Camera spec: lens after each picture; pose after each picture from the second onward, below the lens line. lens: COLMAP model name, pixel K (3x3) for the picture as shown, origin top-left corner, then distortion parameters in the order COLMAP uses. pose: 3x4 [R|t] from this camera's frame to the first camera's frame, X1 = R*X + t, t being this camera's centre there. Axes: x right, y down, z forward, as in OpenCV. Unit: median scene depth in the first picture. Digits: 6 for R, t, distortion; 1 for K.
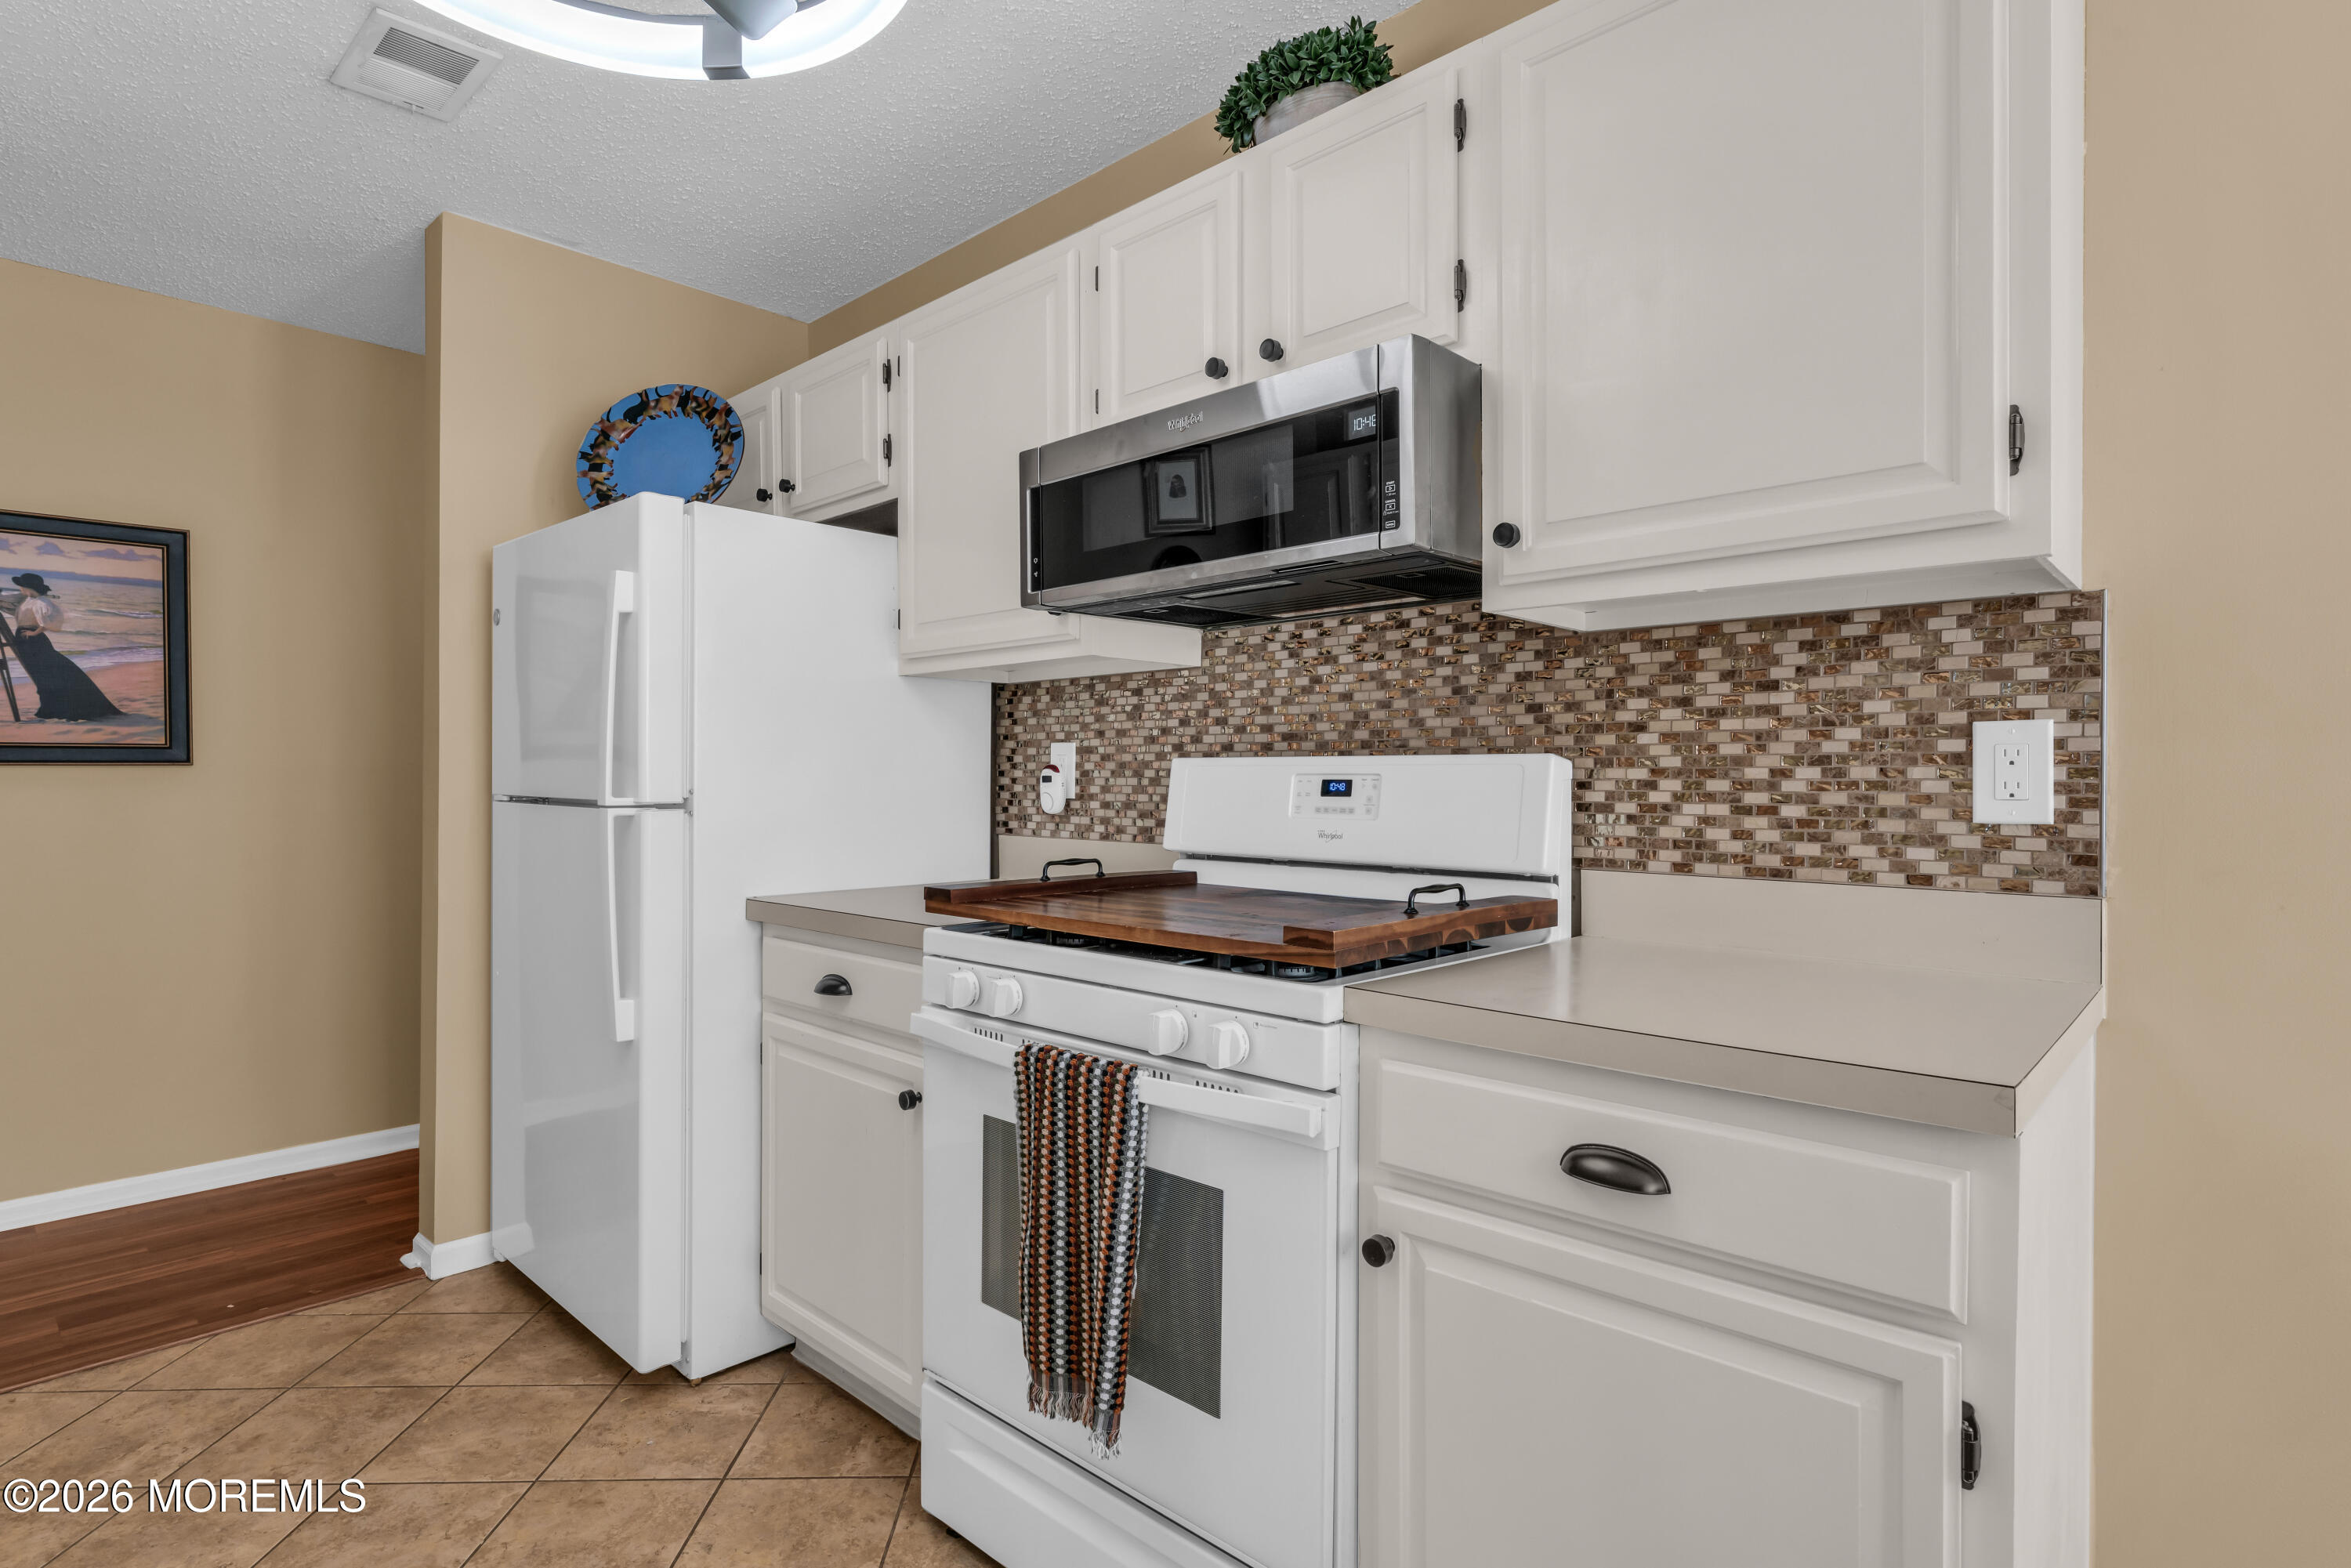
lens RADIAL K [[1160.8, 0, 1171.5], [0, 1160.8, 780.0], [0, 0, 1]] dist [-0.002346, 0.000031]
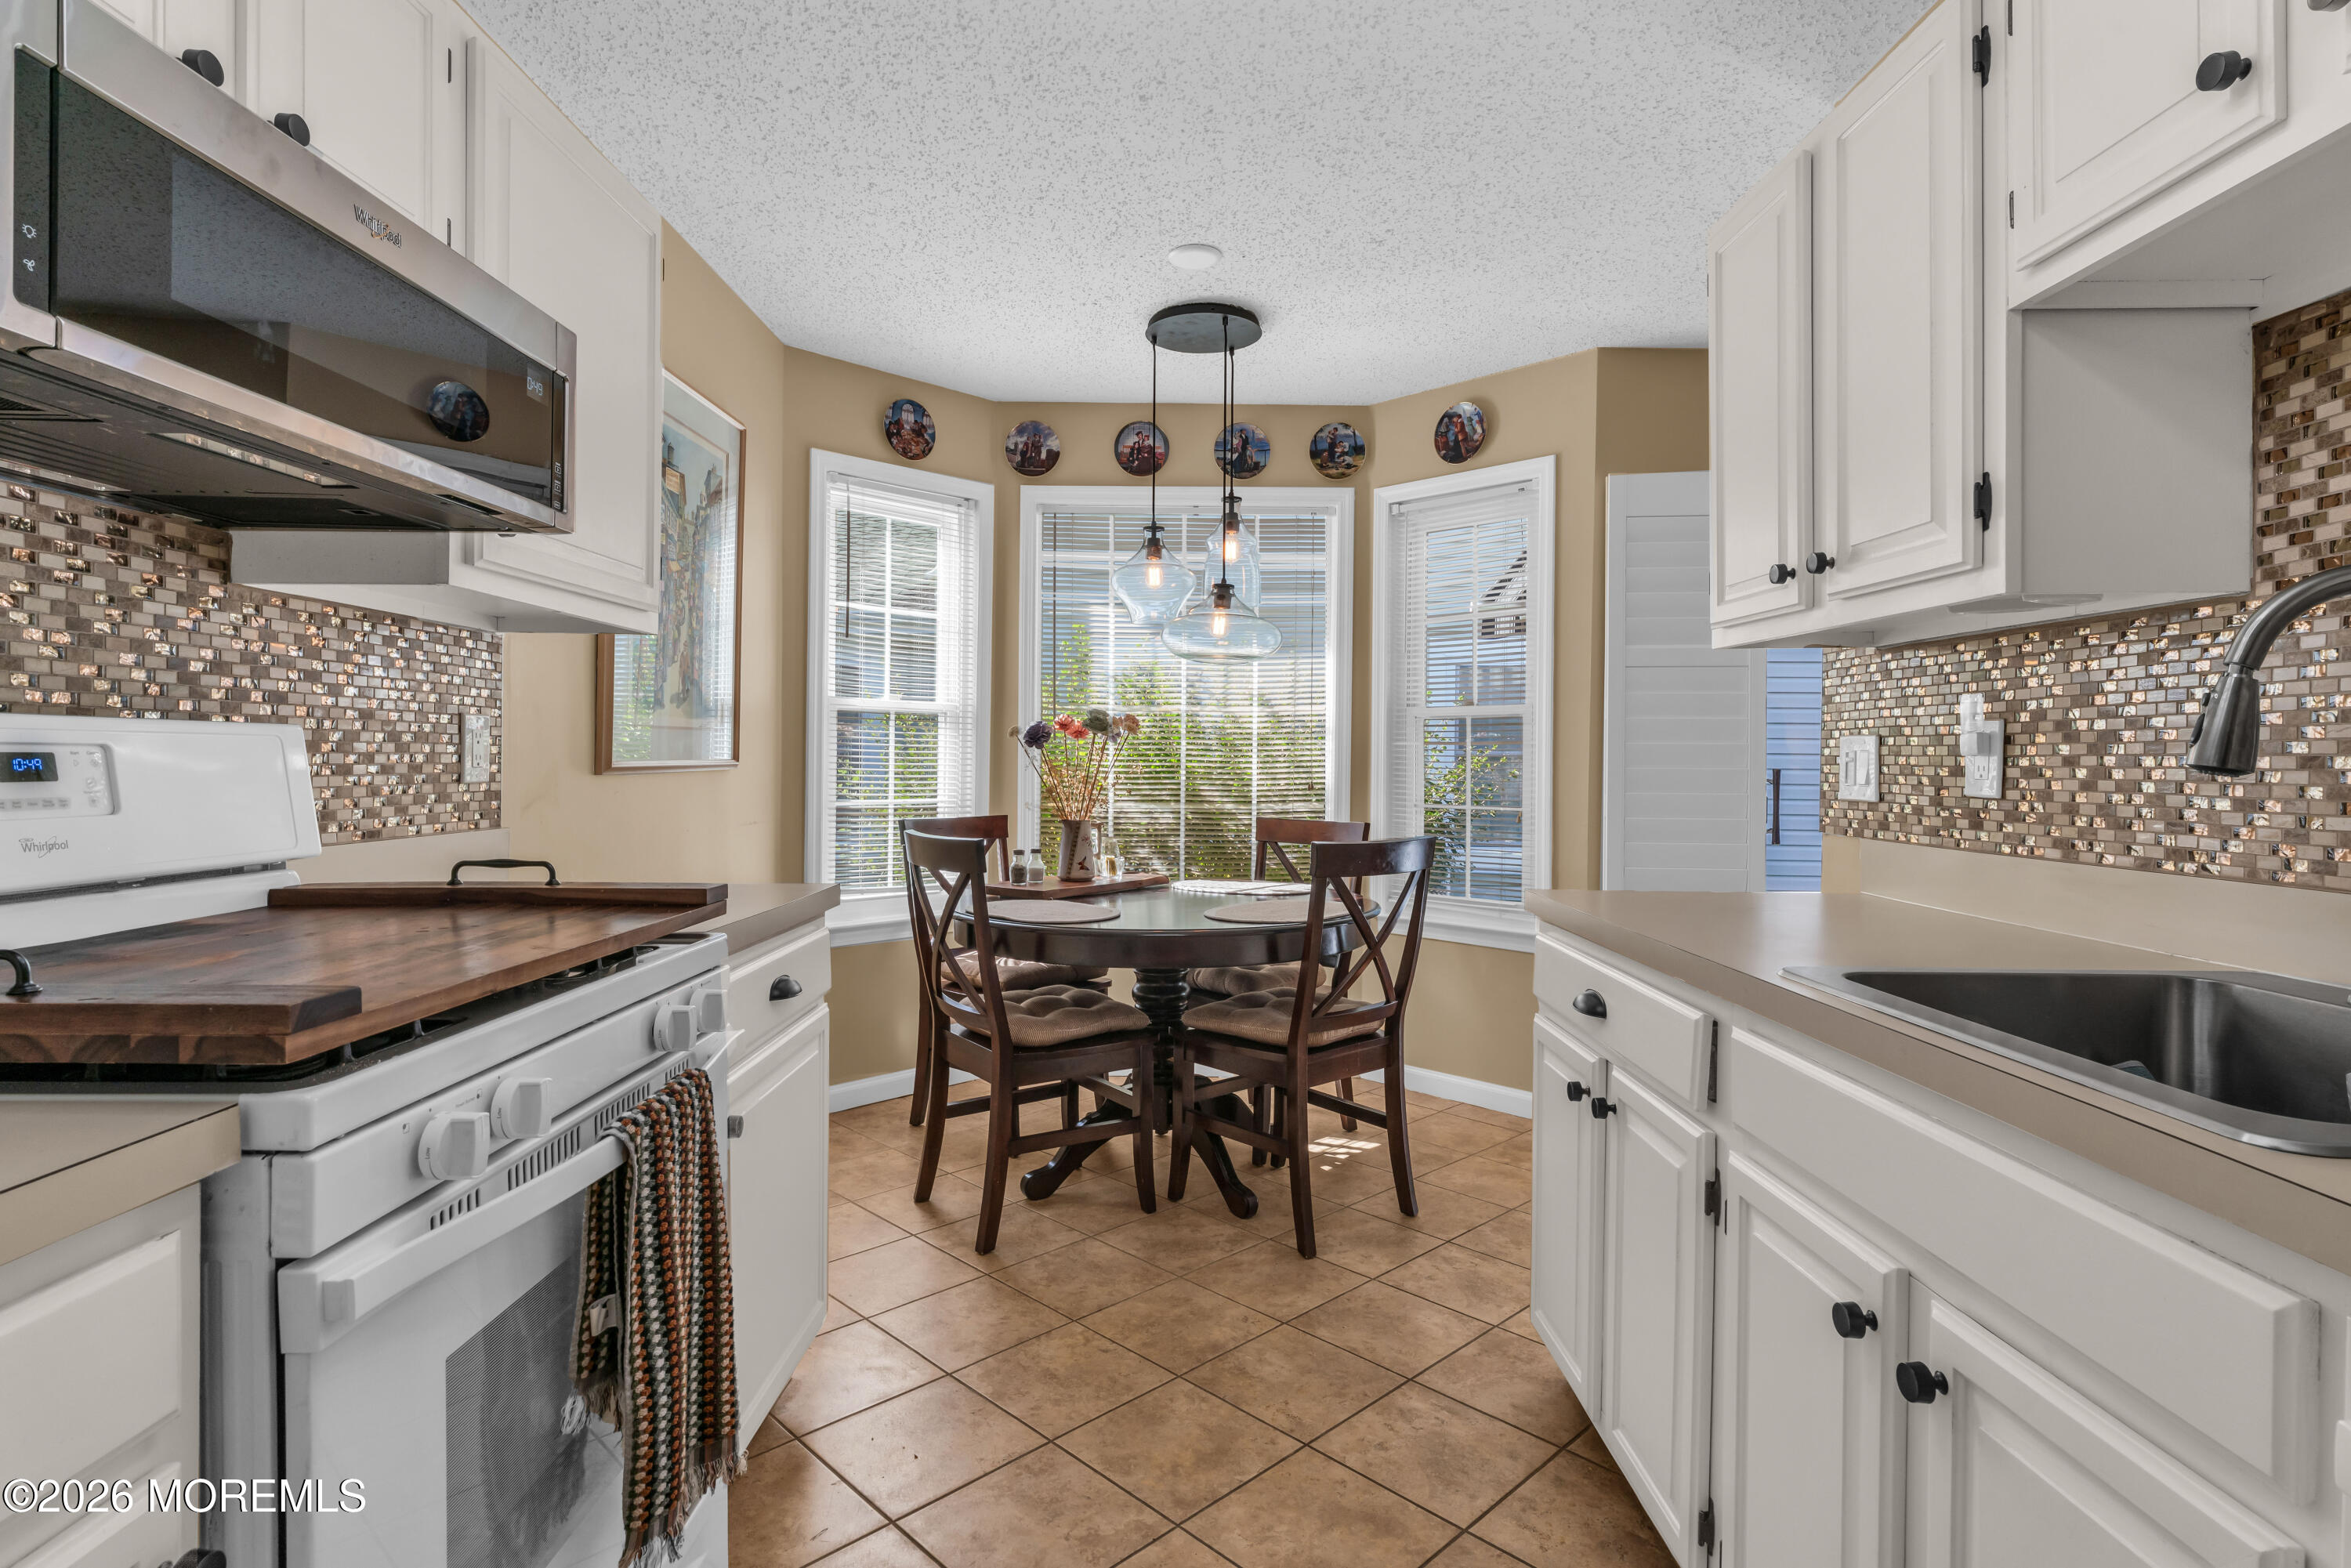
lens RADIAL K [[1160.8, 0, 1171.5], [0, 1160.8, 780.0], [0, 0, 1]] dist [-0.002346, 0.000031]
pose [[-0.676299, -0.021275, 0.736320, -0.785107], [-0.008053, 0.999737, 0.021489, -0.004351], [-0.736583, 0.008603, -0.676292, 1.087295]]
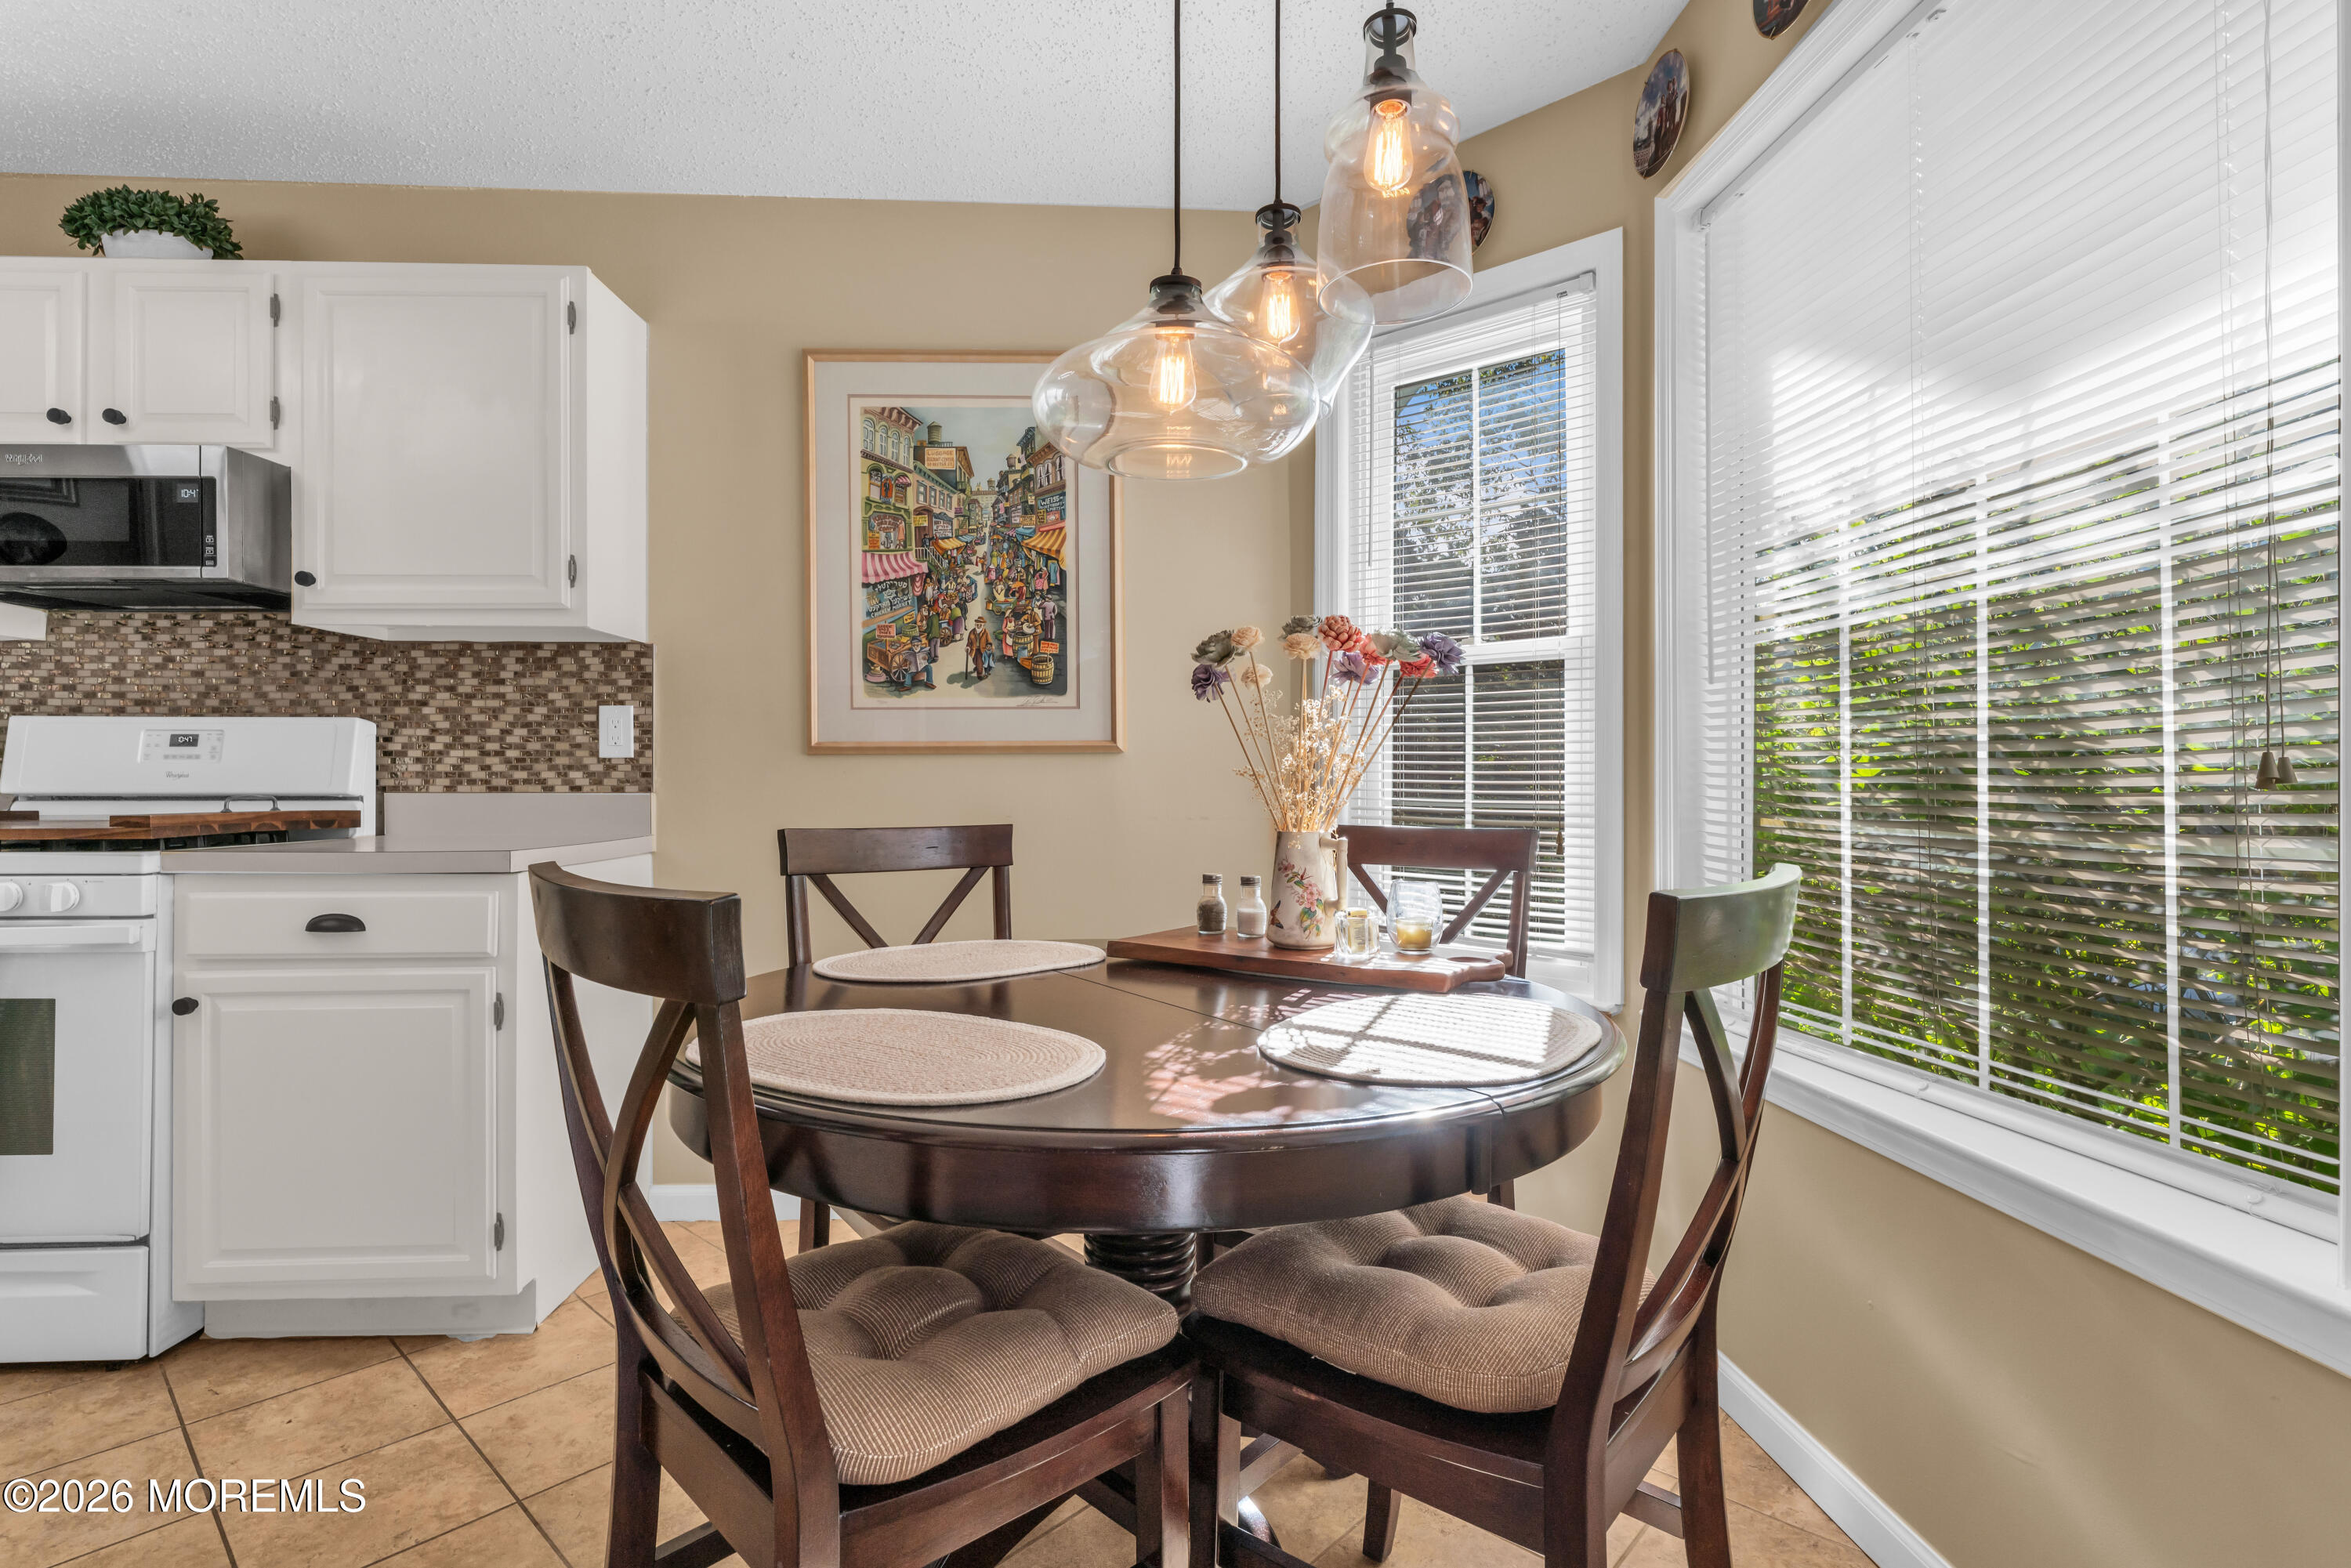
lens RADIAL K [[1121.7, 0, 1172.1], [0, 1121.7, 772.1], [0, 0, 1]] dist [-0.002627, 0.000102]
pose [[0.696182, 0.002428, 0.717861, 0.008488], [0.003259, 0.999973, -0.006543, 0.063098], [-0.717858, 0.006895, 0.696156, -0.821758]]
